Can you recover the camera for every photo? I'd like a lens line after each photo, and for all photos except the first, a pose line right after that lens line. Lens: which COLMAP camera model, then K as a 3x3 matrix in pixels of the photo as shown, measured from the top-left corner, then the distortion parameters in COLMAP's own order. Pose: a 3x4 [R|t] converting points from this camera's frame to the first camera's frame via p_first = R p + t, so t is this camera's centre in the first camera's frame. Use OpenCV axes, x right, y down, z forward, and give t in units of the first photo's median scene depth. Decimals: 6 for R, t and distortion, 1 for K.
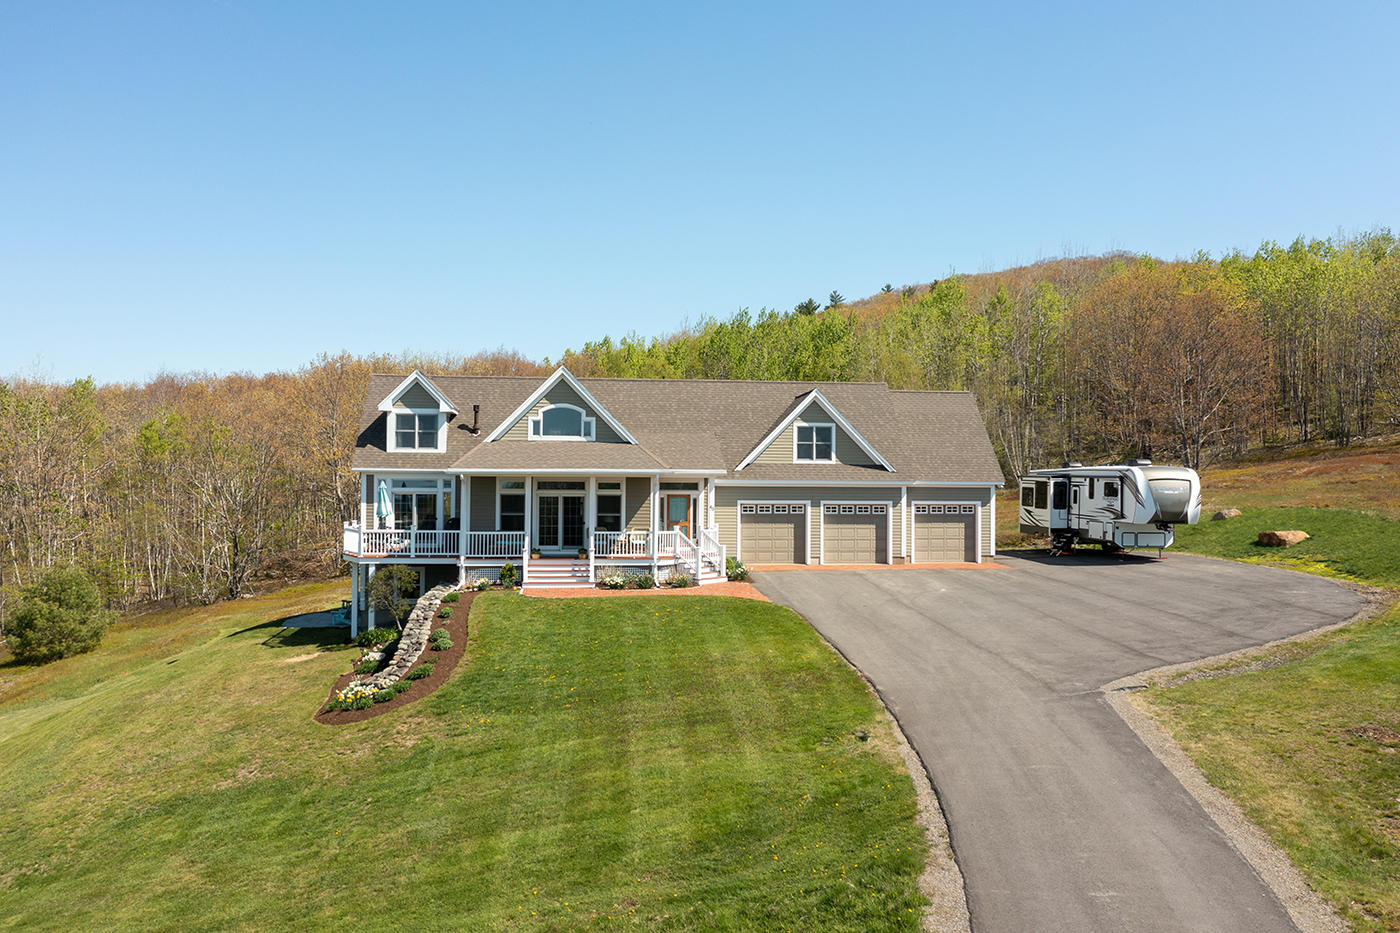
lens RADIAL K [[1087.4, 0, 700.0], [0, 1087.4, 466.5], [0, 0, 1]] dist [-0.014821, 0.011269]
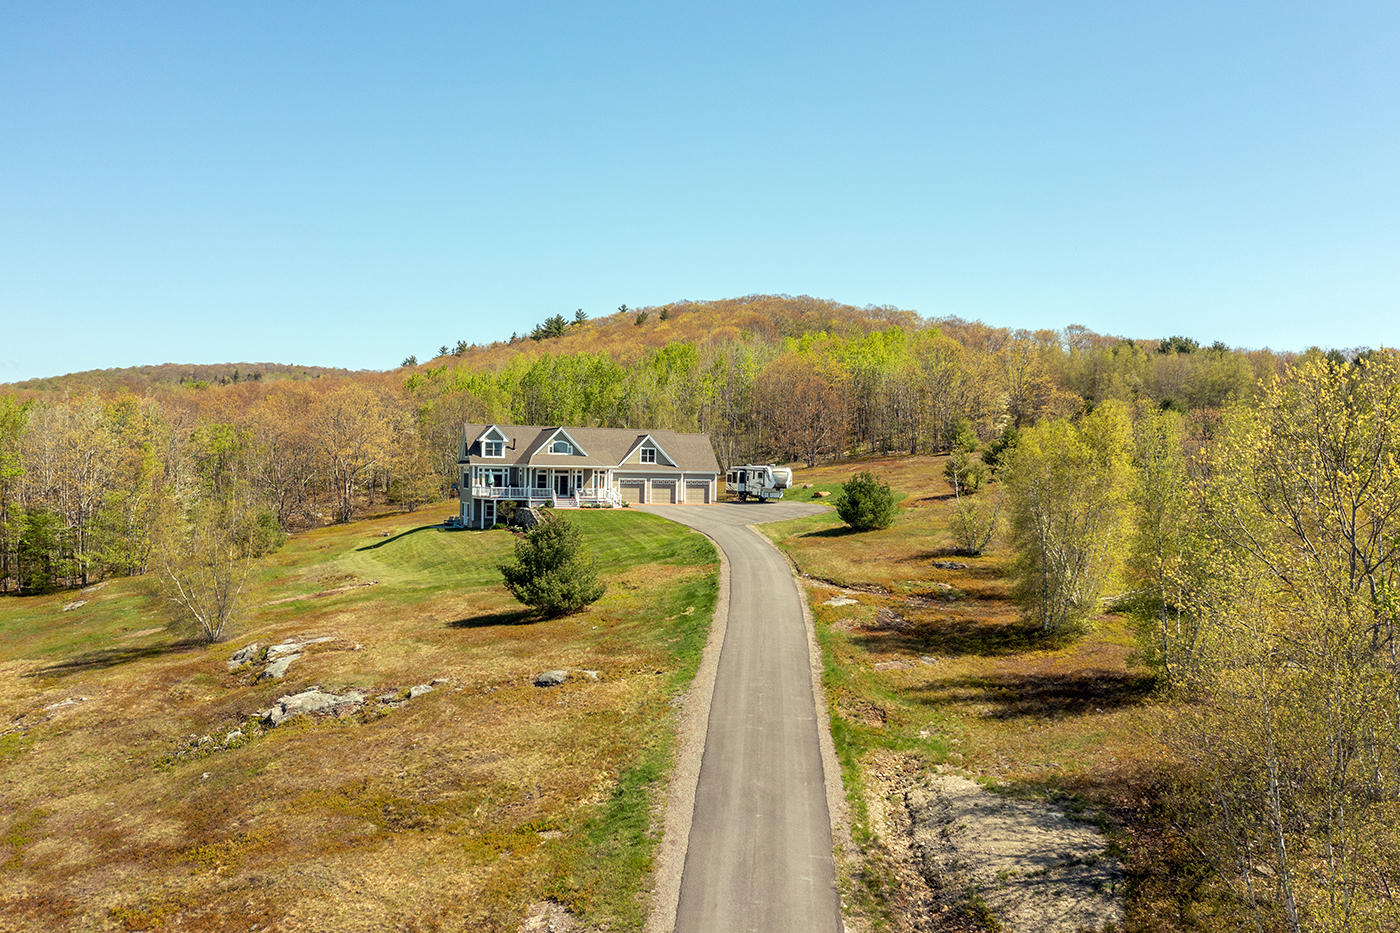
lens RADIAL K [[1087.4, 0, 700.0], [0, 1087.4, 466.5], [0, 0, 1]] dist [-0.014821, 0.011269]
pose [[0.966505, 0.011445, 0.256391, -0.425523], [-0.013901, 0.999873, 0.007766, -0.018133], [-0.256269, -0.011070, 0.966542, -1.472151]]
